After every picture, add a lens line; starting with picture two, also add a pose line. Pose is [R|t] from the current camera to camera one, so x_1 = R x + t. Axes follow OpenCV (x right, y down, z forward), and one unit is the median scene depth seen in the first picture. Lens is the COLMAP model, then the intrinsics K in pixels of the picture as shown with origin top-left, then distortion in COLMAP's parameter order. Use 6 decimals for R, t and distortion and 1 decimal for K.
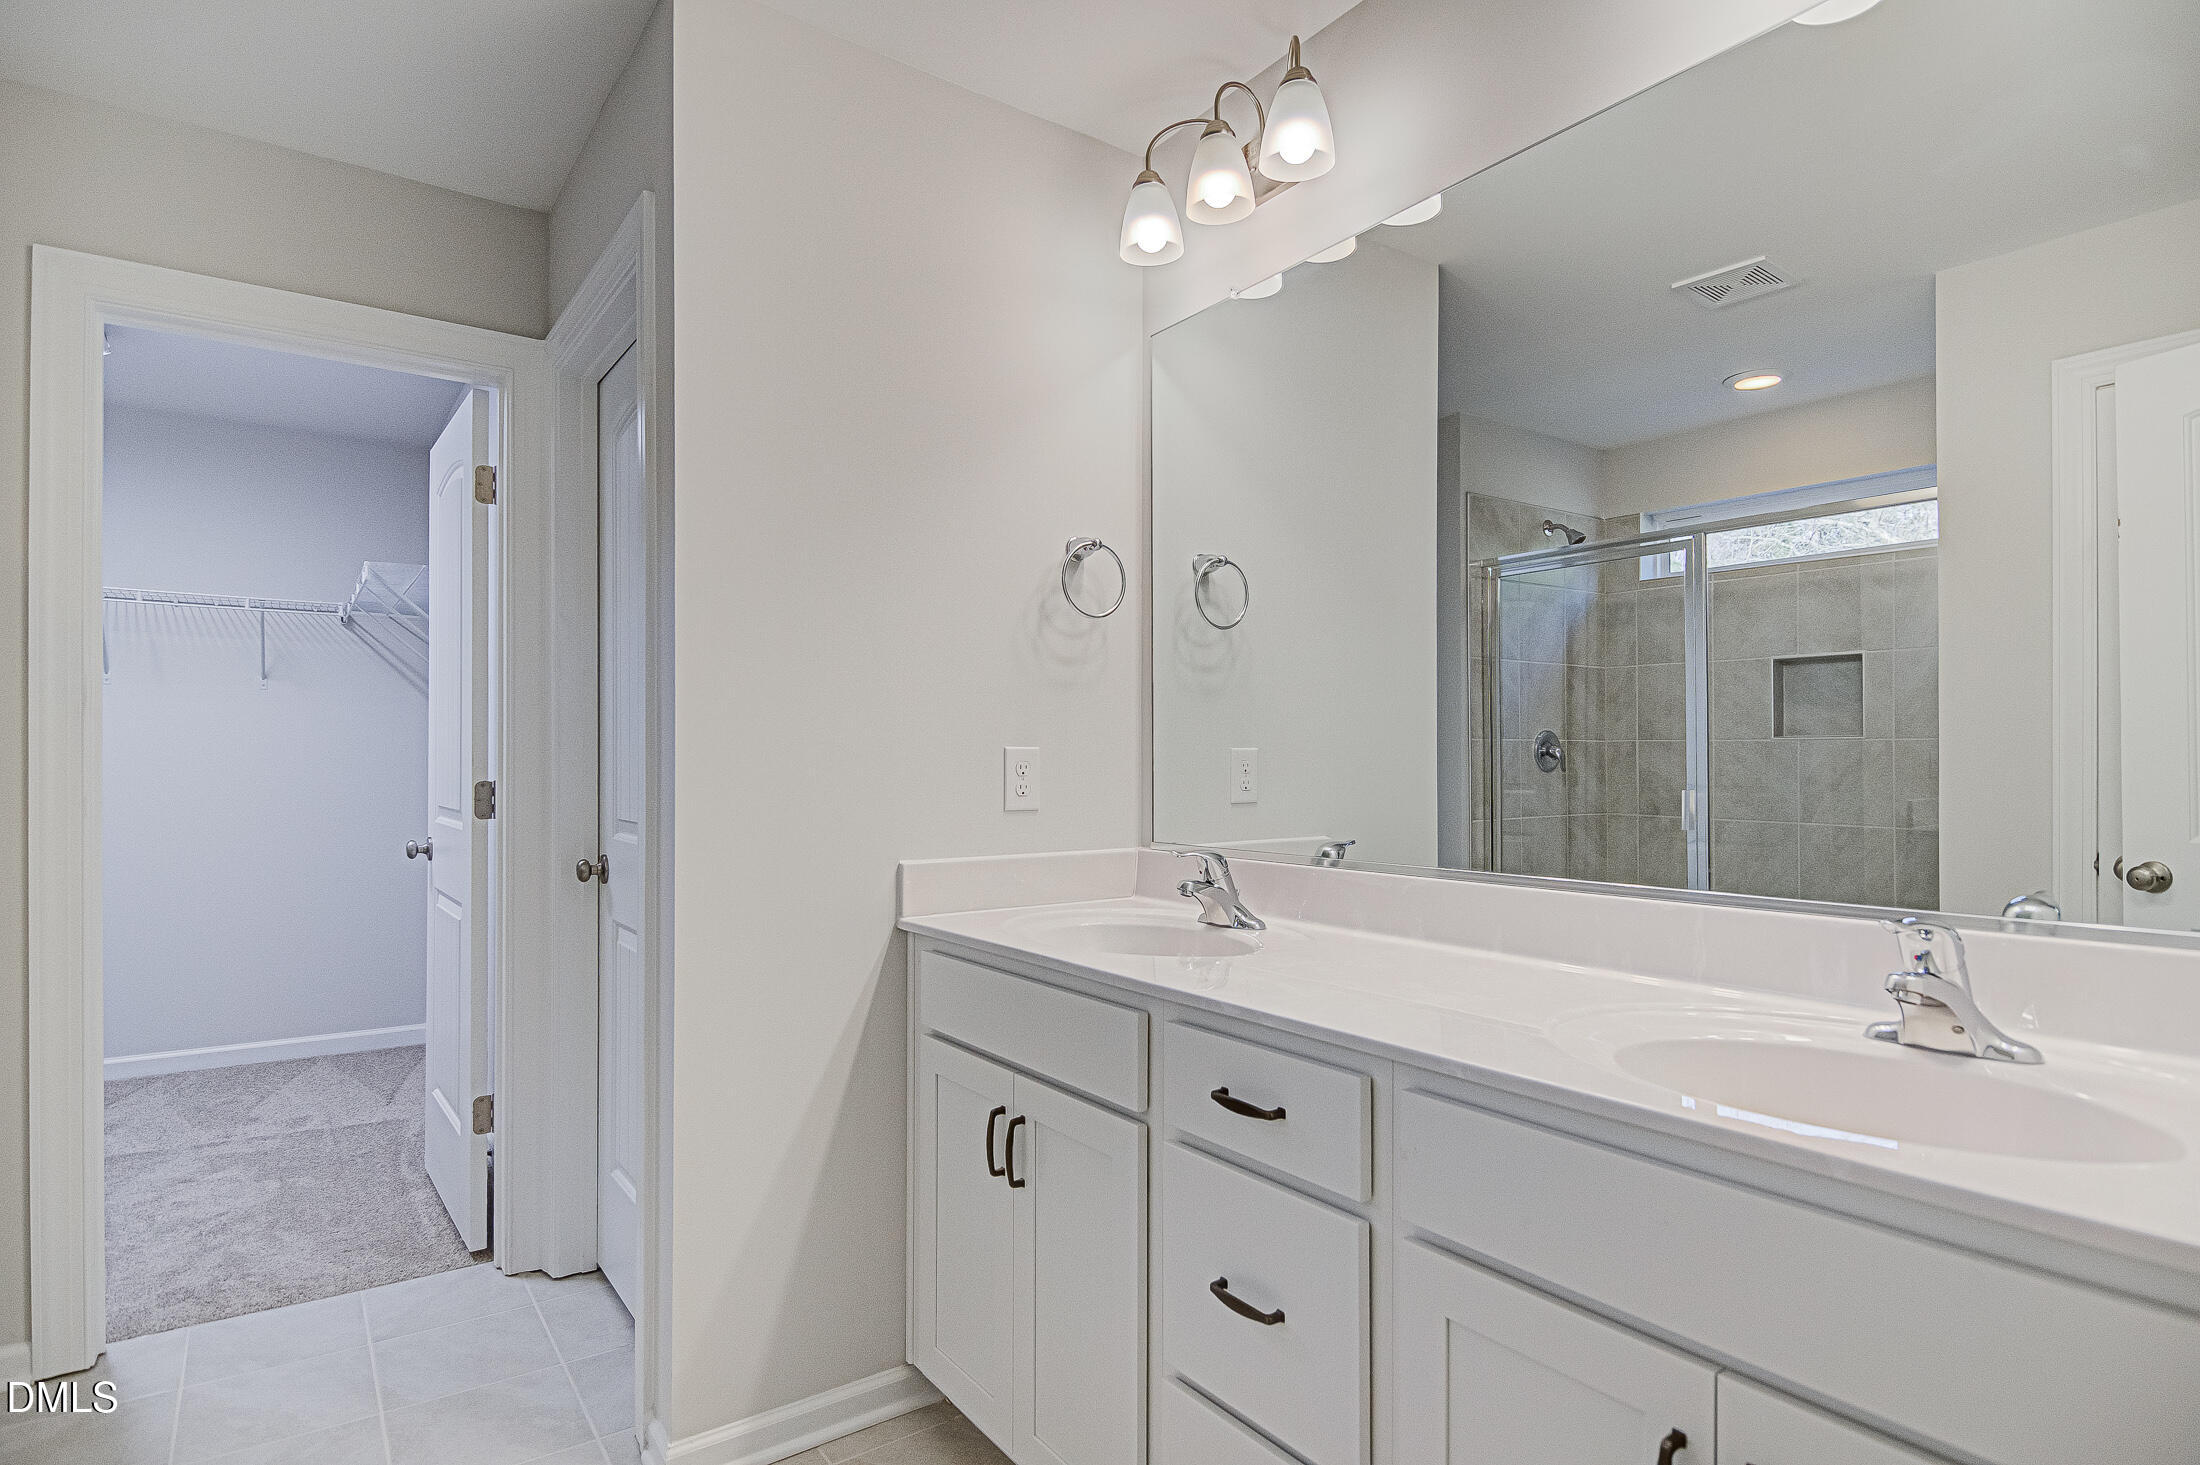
lens RADIAL K [[1145.6, 0, 1121.0], [0, 1145.6, 762.7], [0, 0, 1]] dist [0.021247, -0.018312]
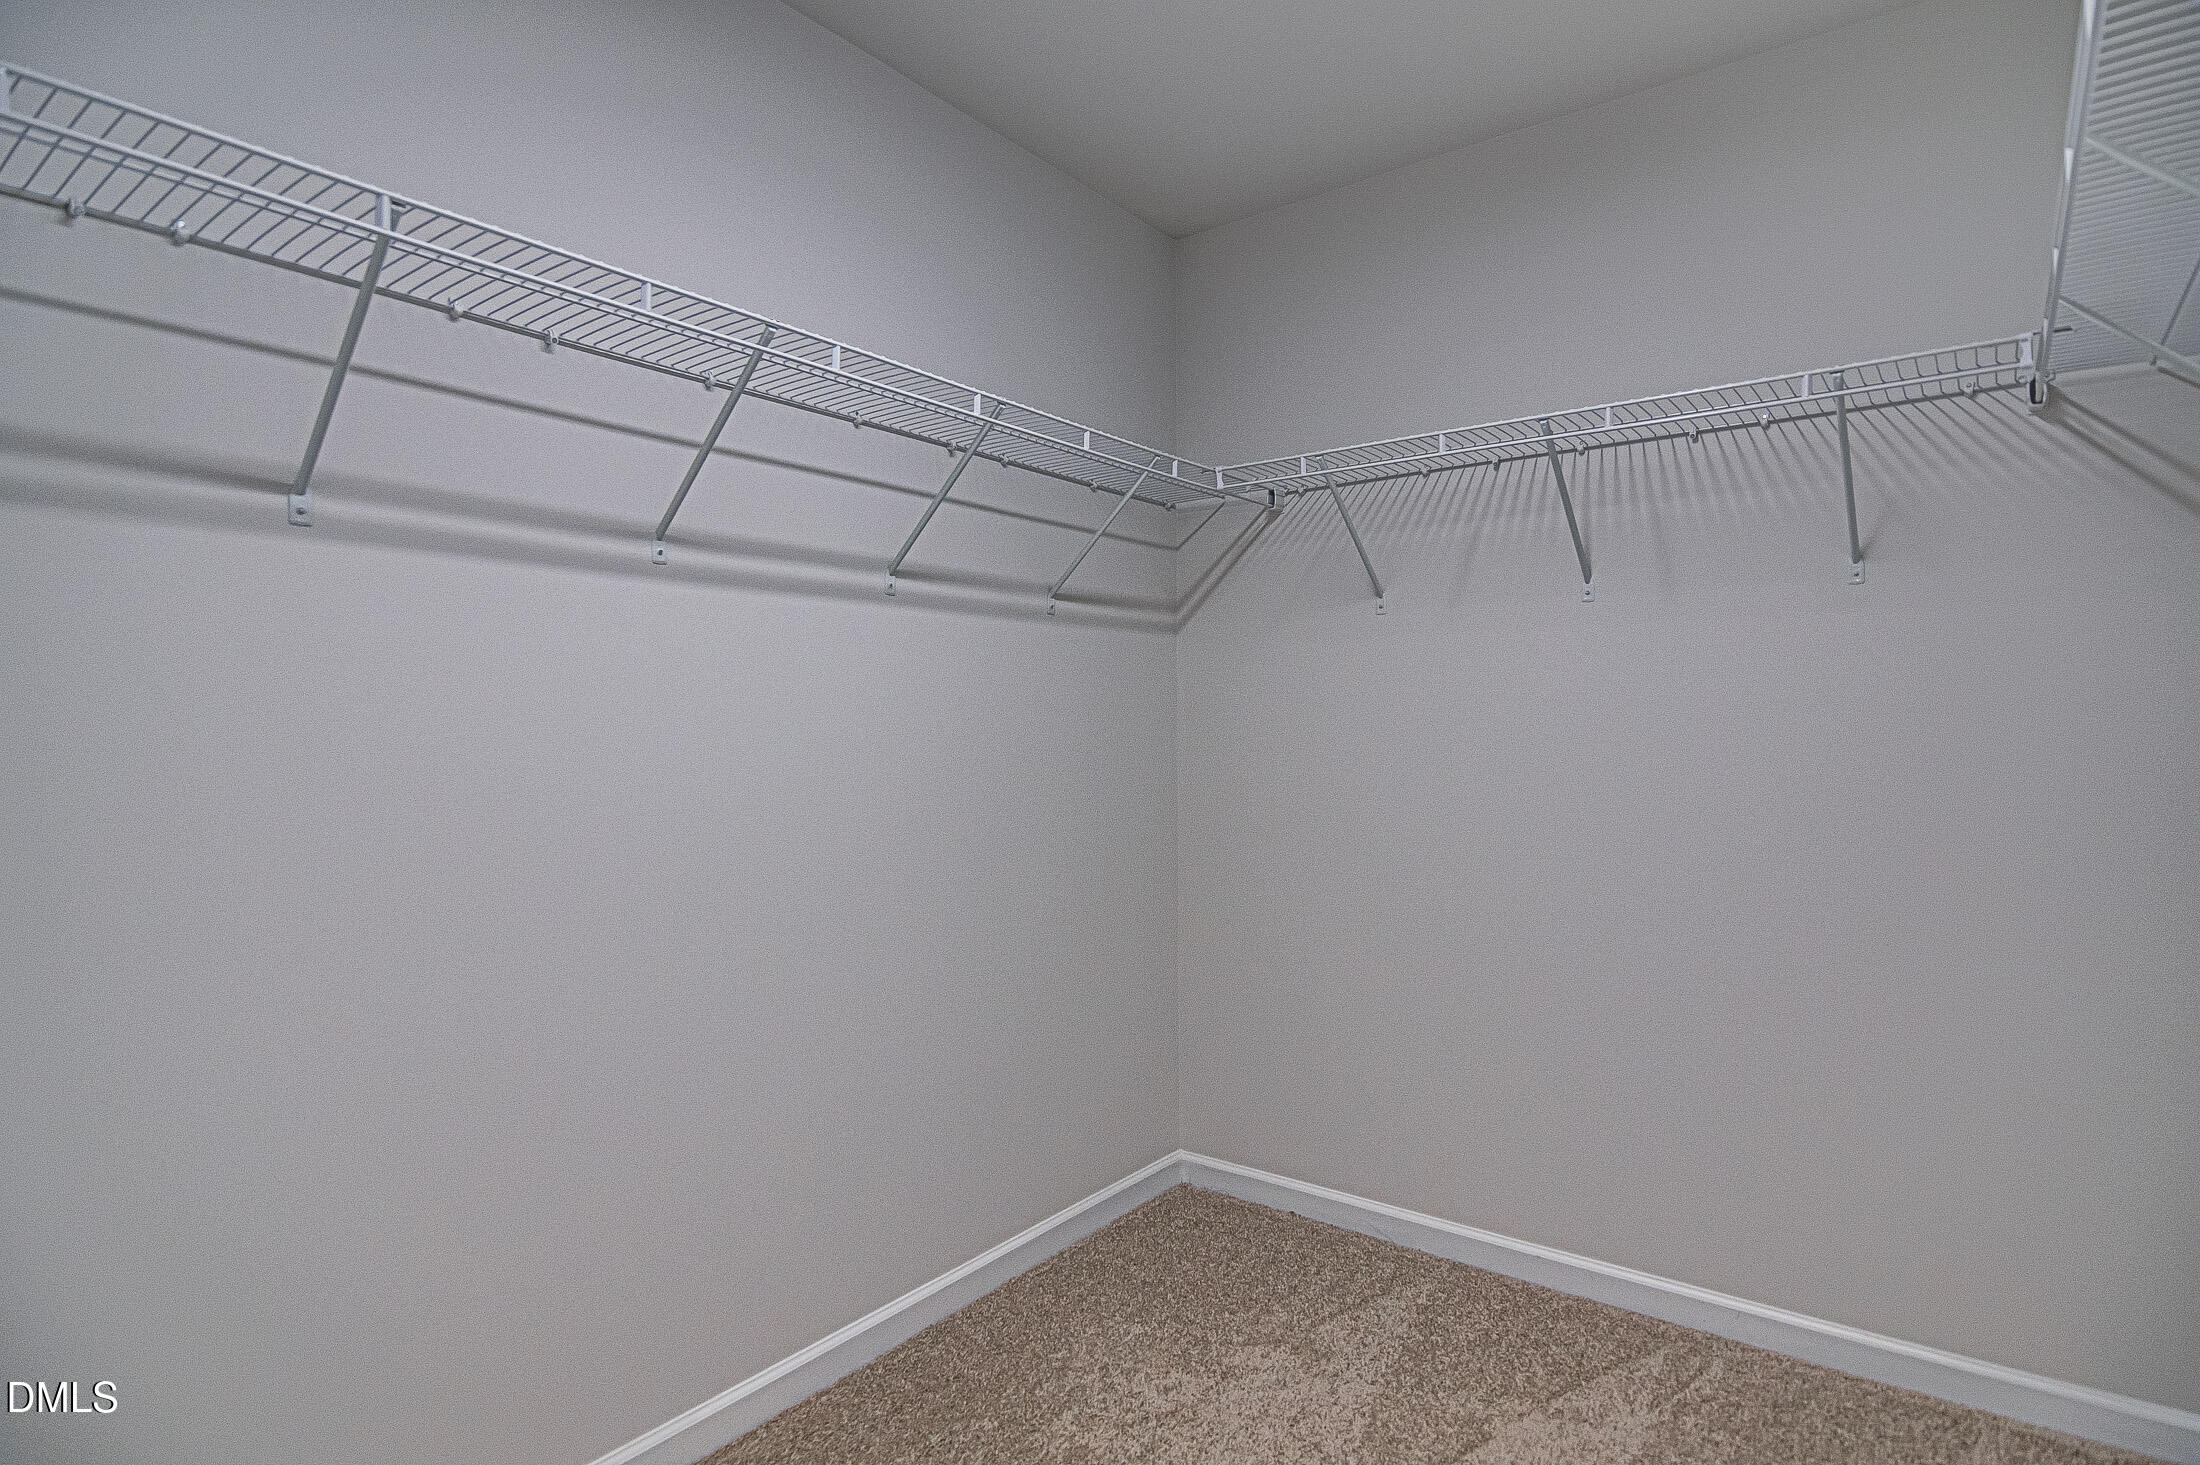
lens RADIAL K [[1145.6, 0, 1098.9], [0, 1145.6, 739.8], [0, 0, 1]] dist [0.021247, -0.018312]
pose [[0.275374, -0.005231, -0.961323, -0.458791], [0.000878, 0.999986, -0.005190, 0.003029], [0.961337, 0.000585, 0.275374, 0.697242]]
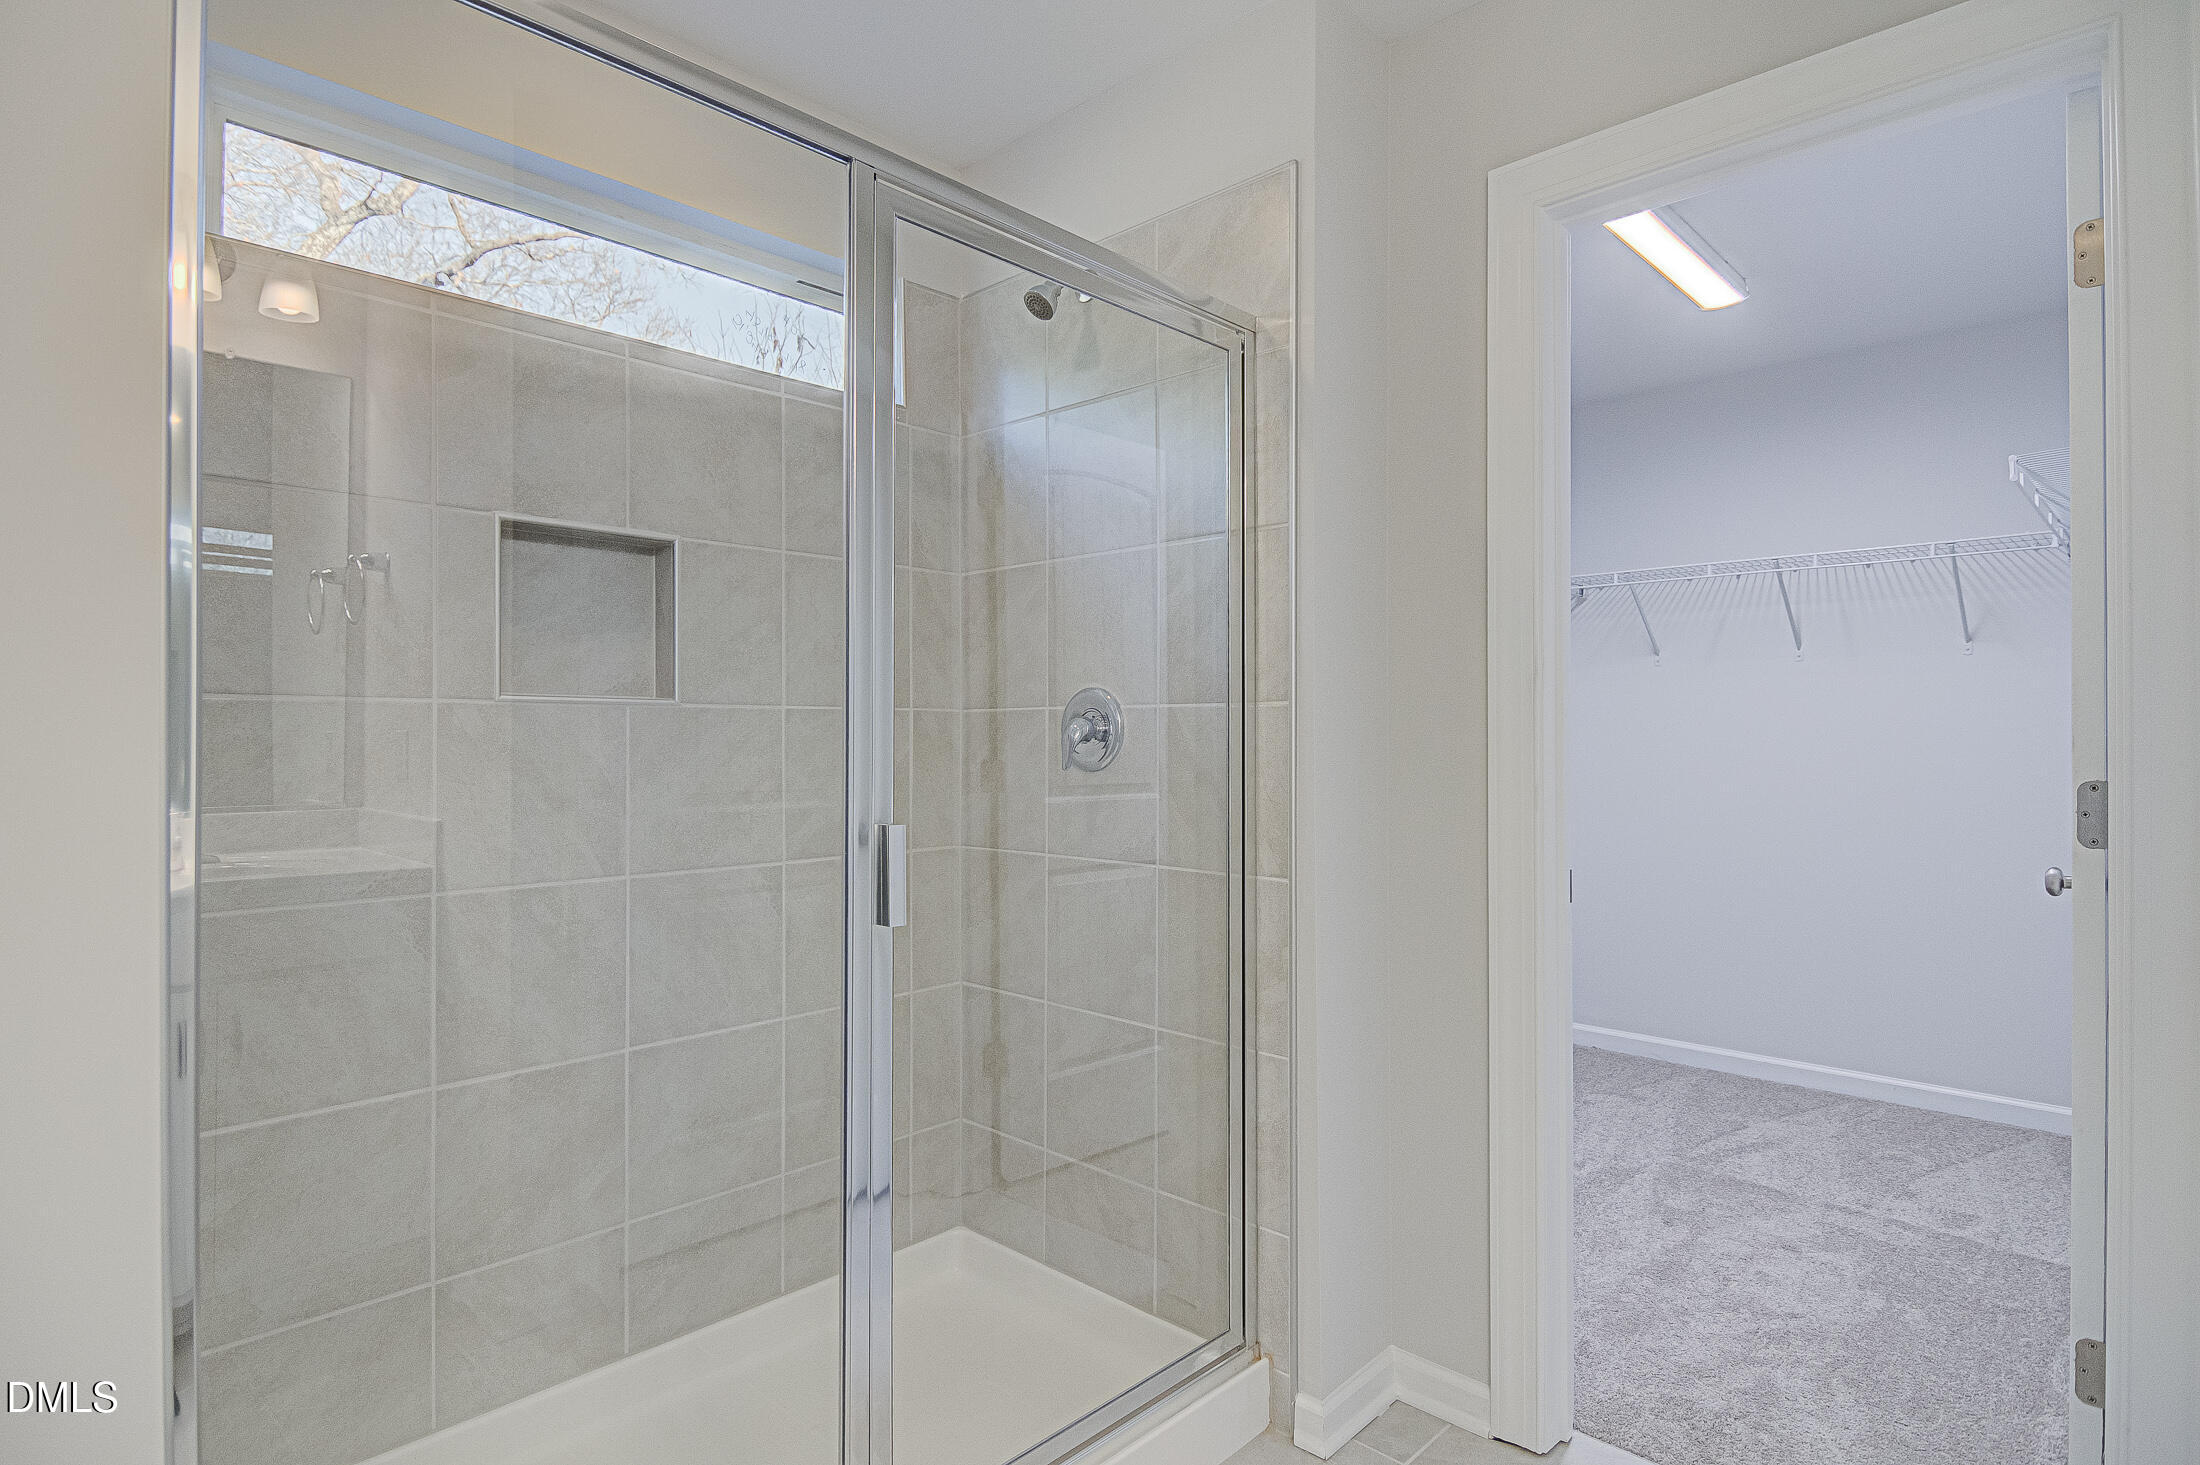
lens RADIAL K [[1145.6, 0, 1113.5], [0, 1145.6, 739.8], [0, 0, 1]] dist [0.021247, -0.018312]
pose [[0.172622, -0.002762, -0.984984, -0.063862], [0.000985, 0.999996, -0.002632, -0.002900], [0.984988, -0.000516, 0.172625, 0.330098]]
